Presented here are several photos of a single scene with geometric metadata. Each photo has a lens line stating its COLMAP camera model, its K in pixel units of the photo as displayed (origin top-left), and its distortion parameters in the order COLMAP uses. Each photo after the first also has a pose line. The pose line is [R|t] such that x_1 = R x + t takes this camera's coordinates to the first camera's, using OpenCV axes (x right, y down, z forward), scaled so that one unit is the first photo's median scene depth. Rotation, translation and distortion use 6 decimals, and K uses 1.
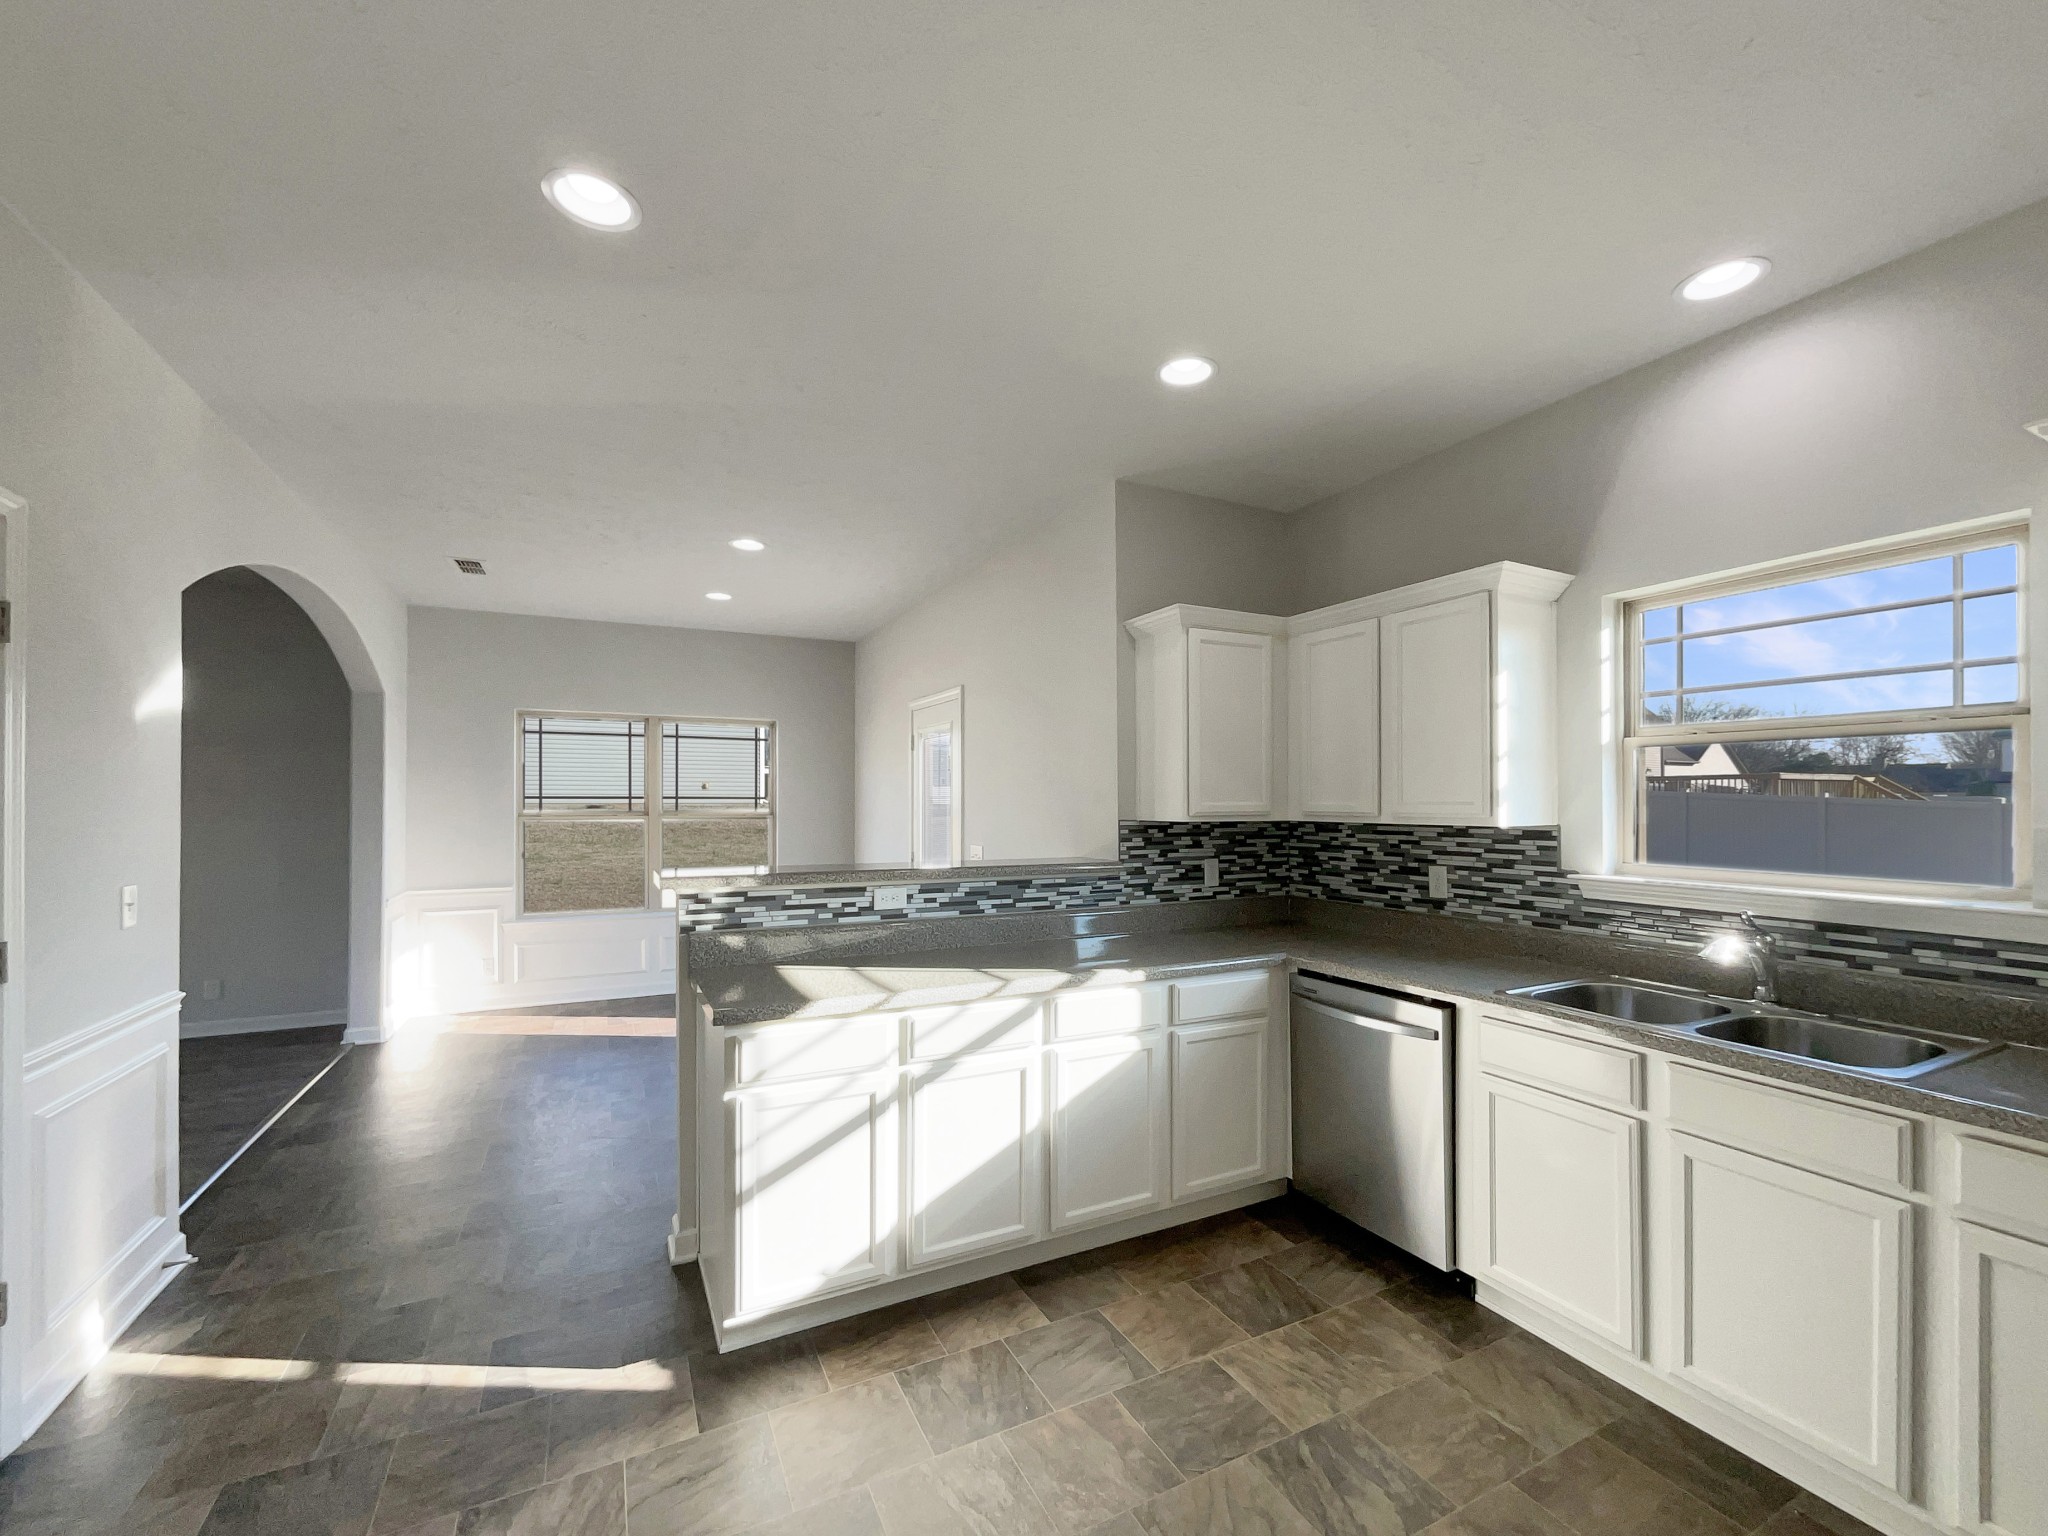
lens RADIAL K [[847.4, 0, 1034.2], [0, 847.4, 796.5], [0, 0, 1]] dist [-0.001891, -0.000398]
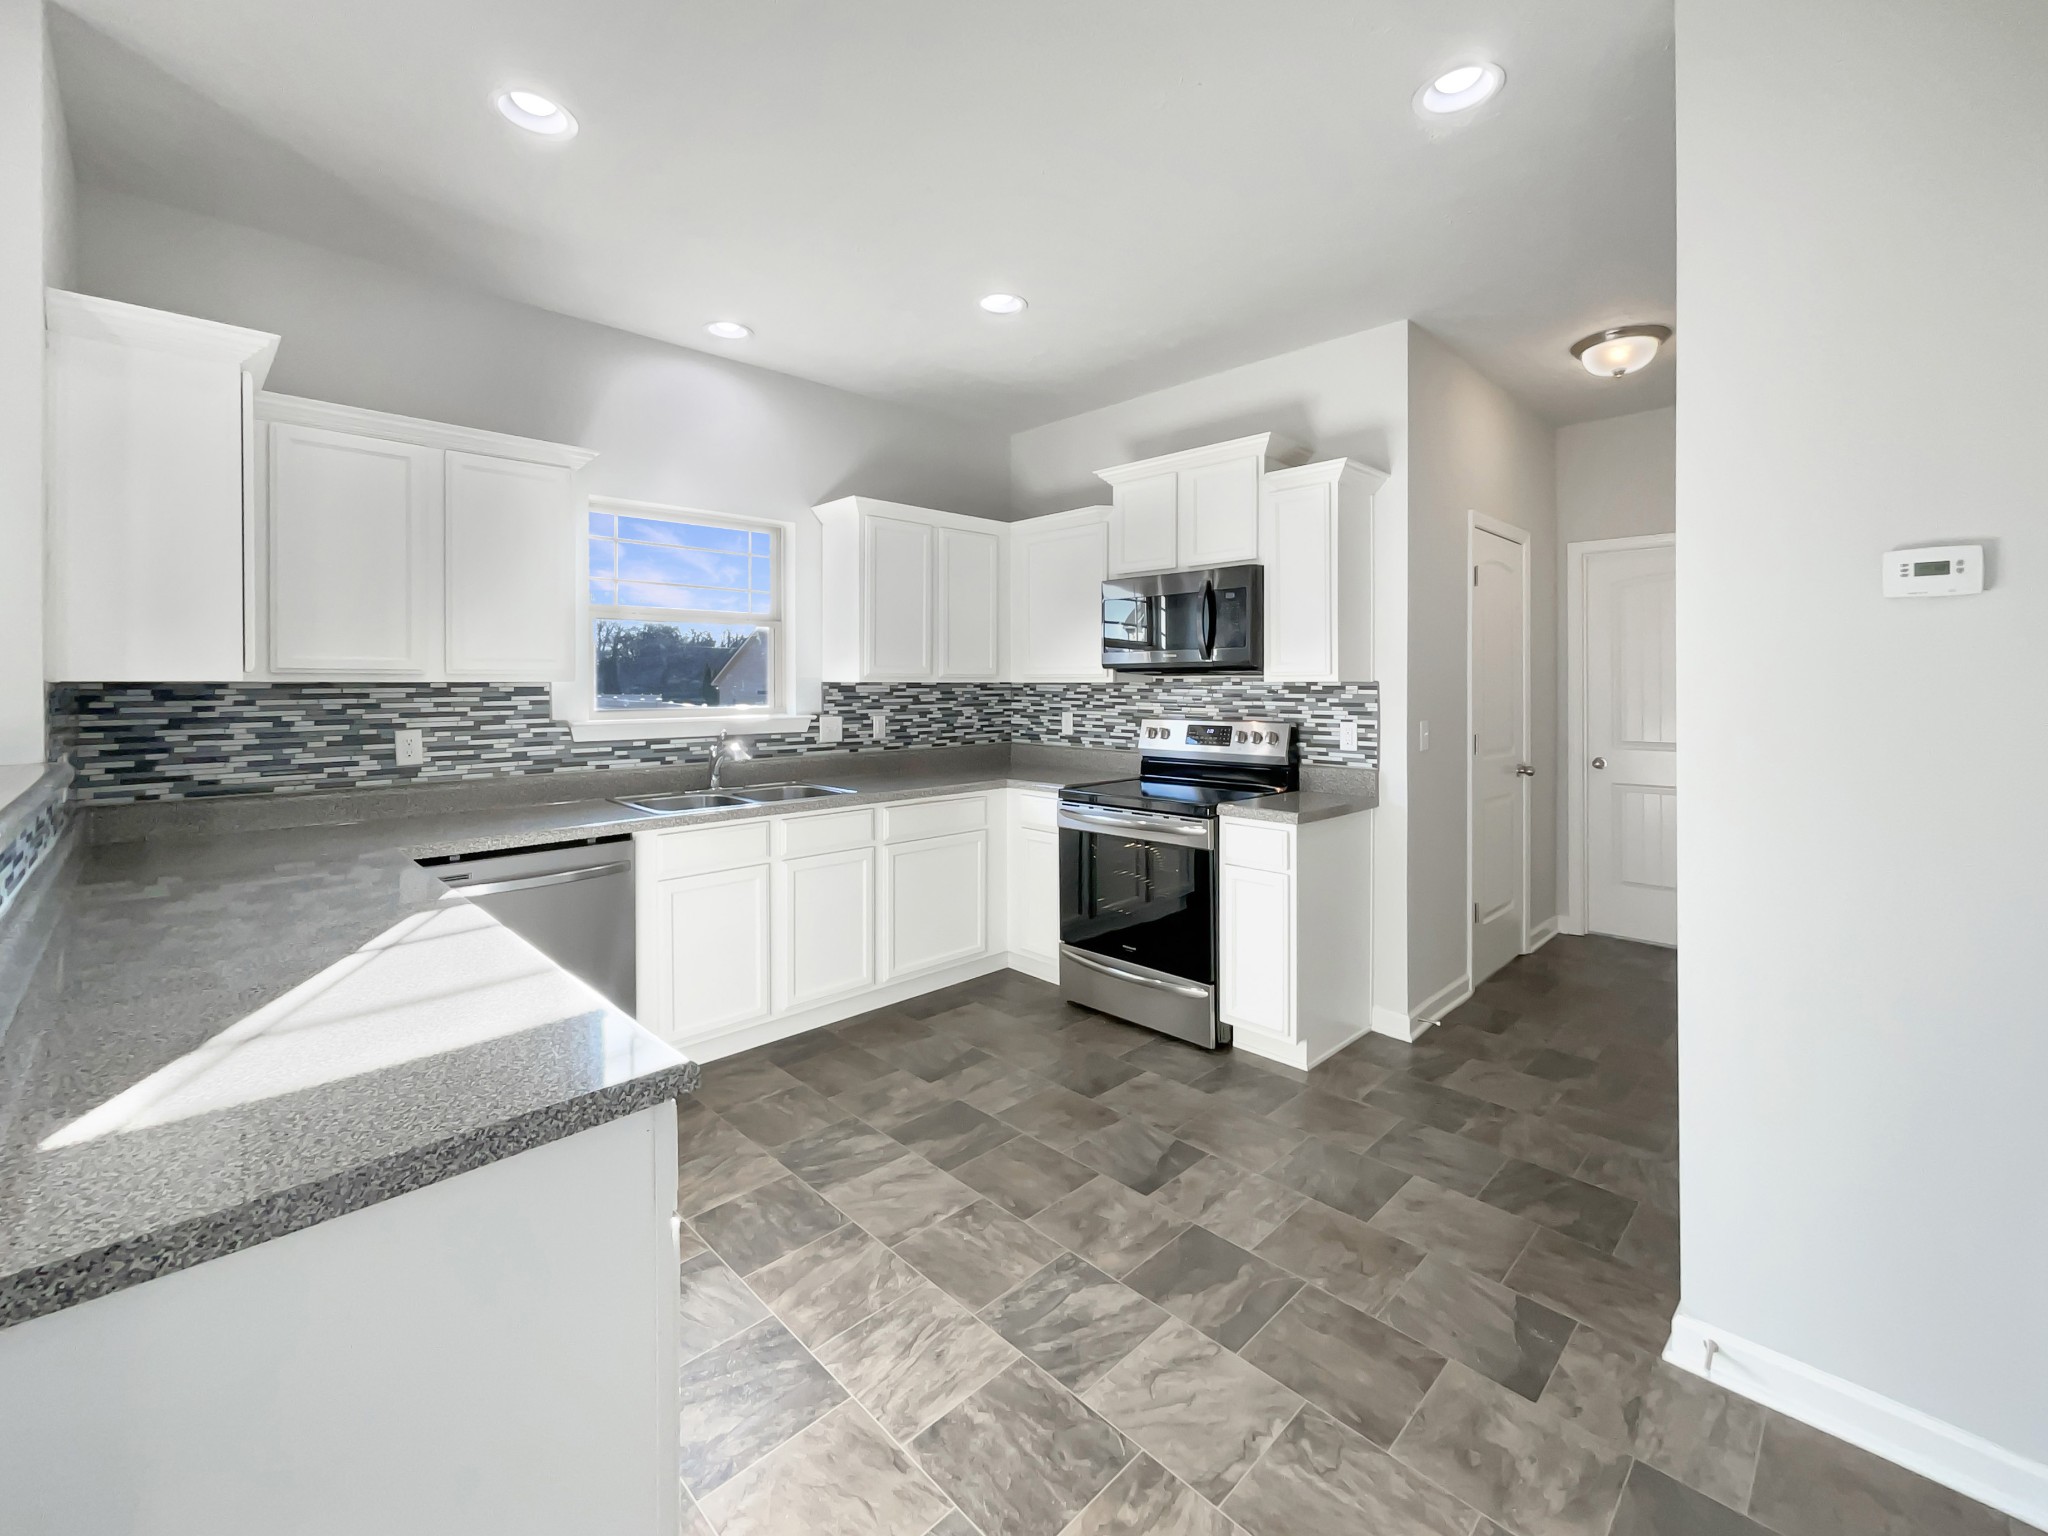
lens RADIAL K [[878.4, 0, 1012.5], [0, 878.4, 679.3], [0, 0, 1]] dist [-0.002770, -0.000100]
pose [[-0.304509, 0.003202, 0.952504, -0.632391], [-0.005204, 0.999974, -0.005025, 0.030275], [-0.952495, -0.006487, -0.304485, 0.691821]]
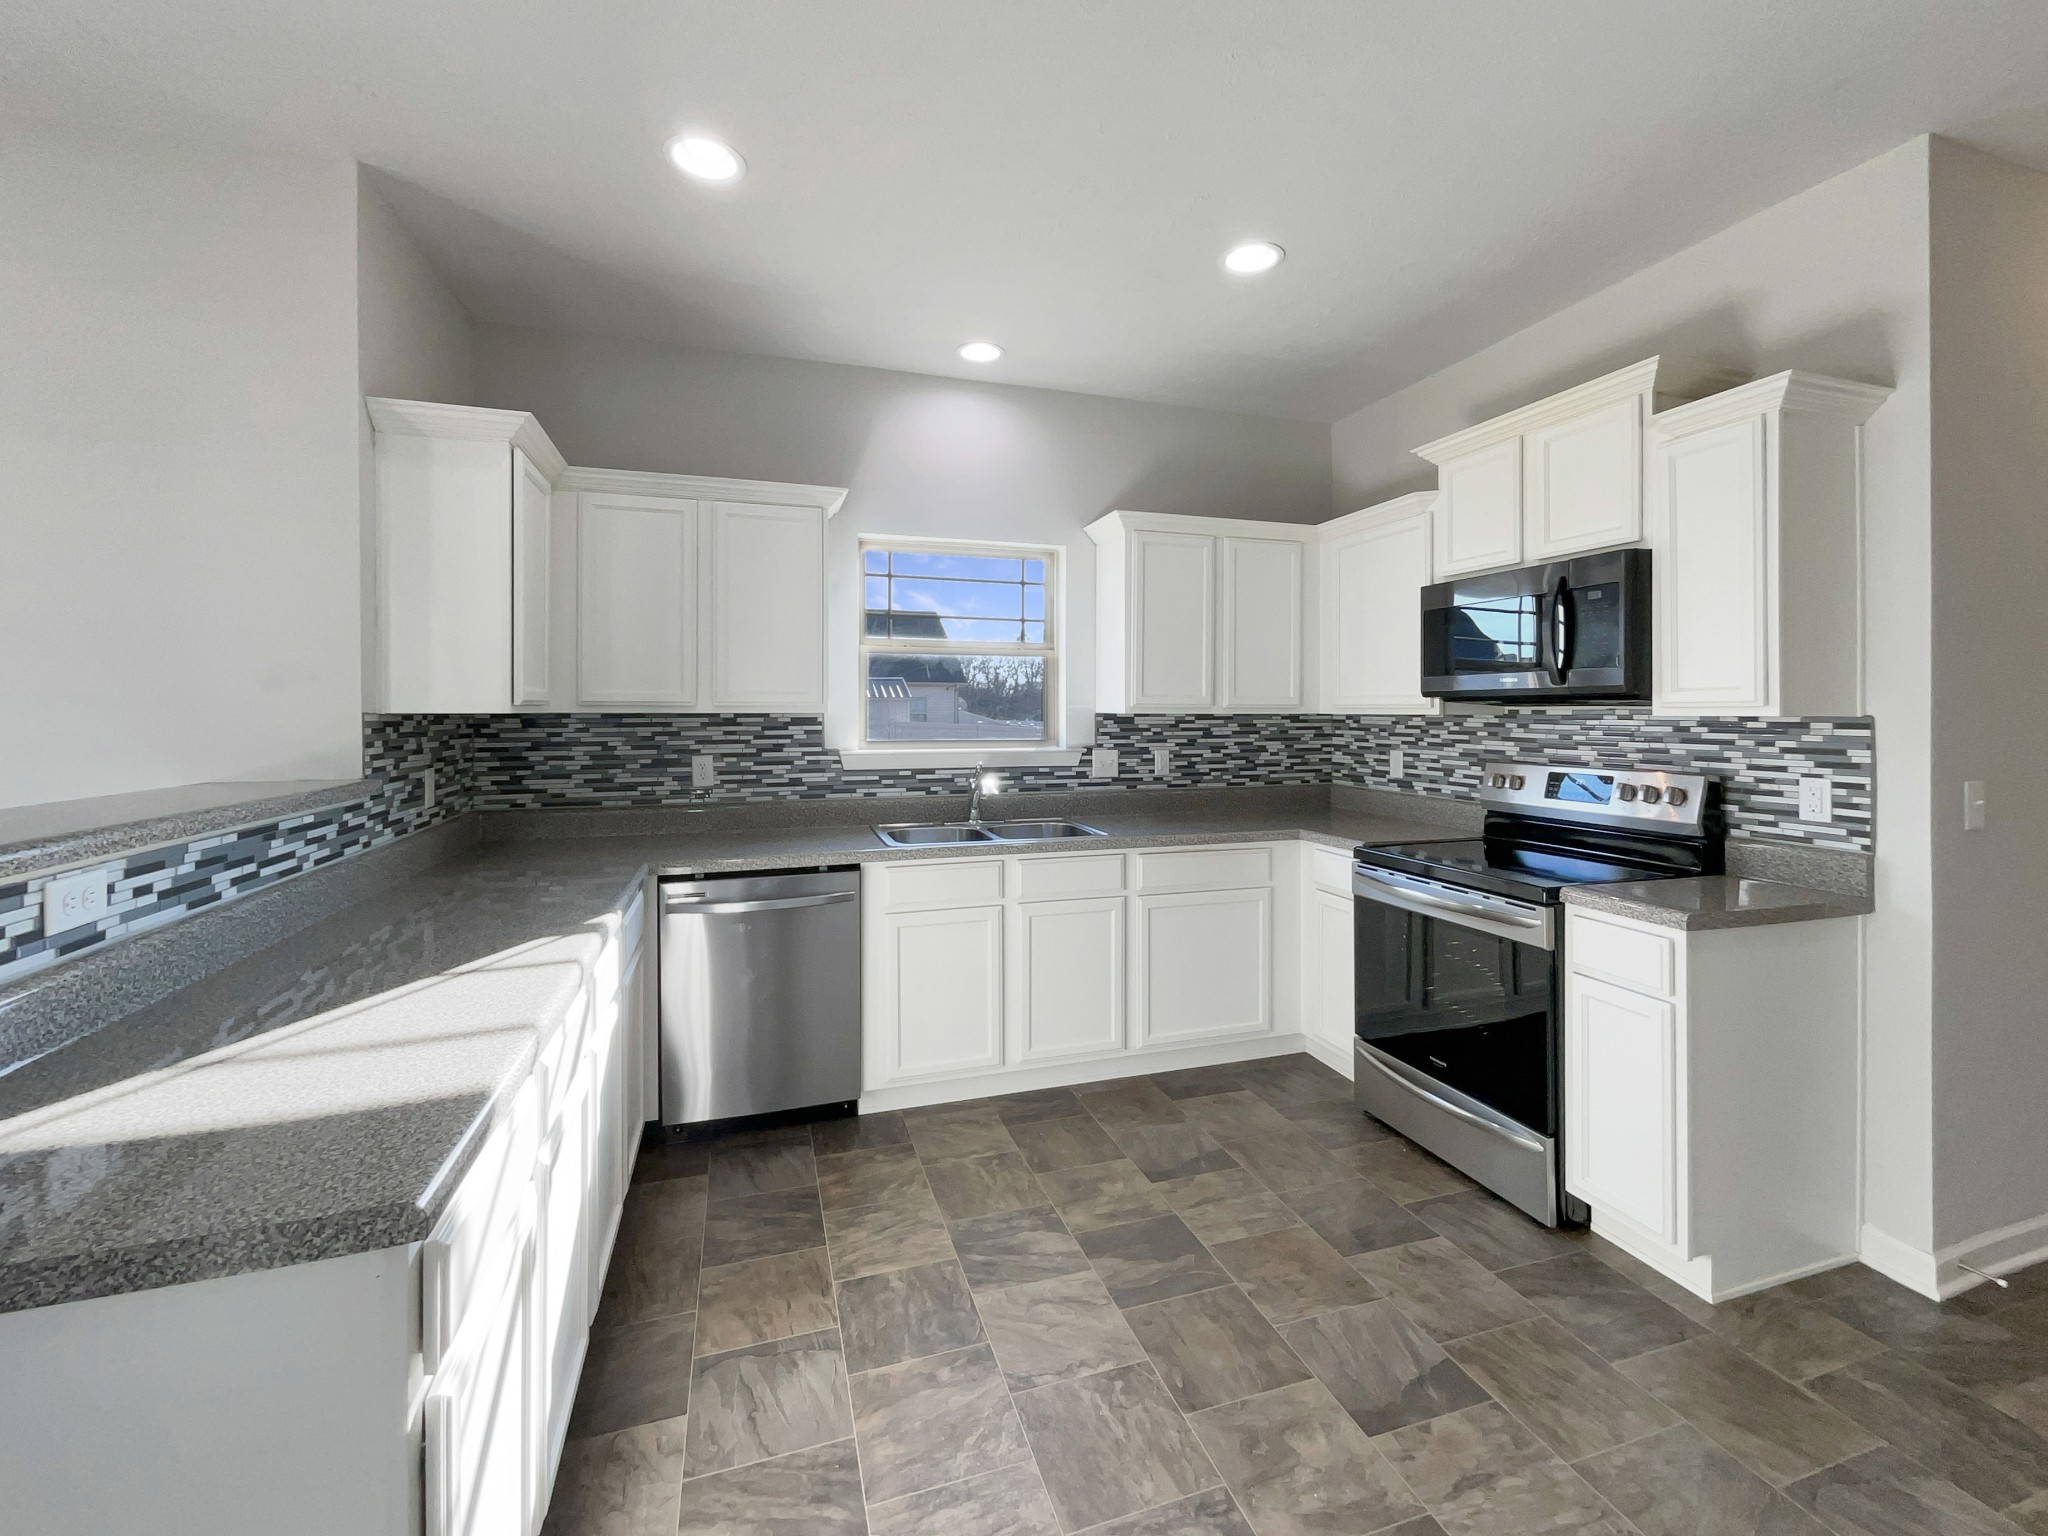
lens RADIAL K [[858.1, 0, 1019.8], [0, 858.1, 707.2], [0, 0, 1]] dist [0.000181, -0.000112]
pose [[0.153112, 0.003032, 0.988204, -0.500723], [-0.007637, 0.999969, -0.001885, 0.023857], [-0.988179, -0.007259, 0.153130, 0.479984]]
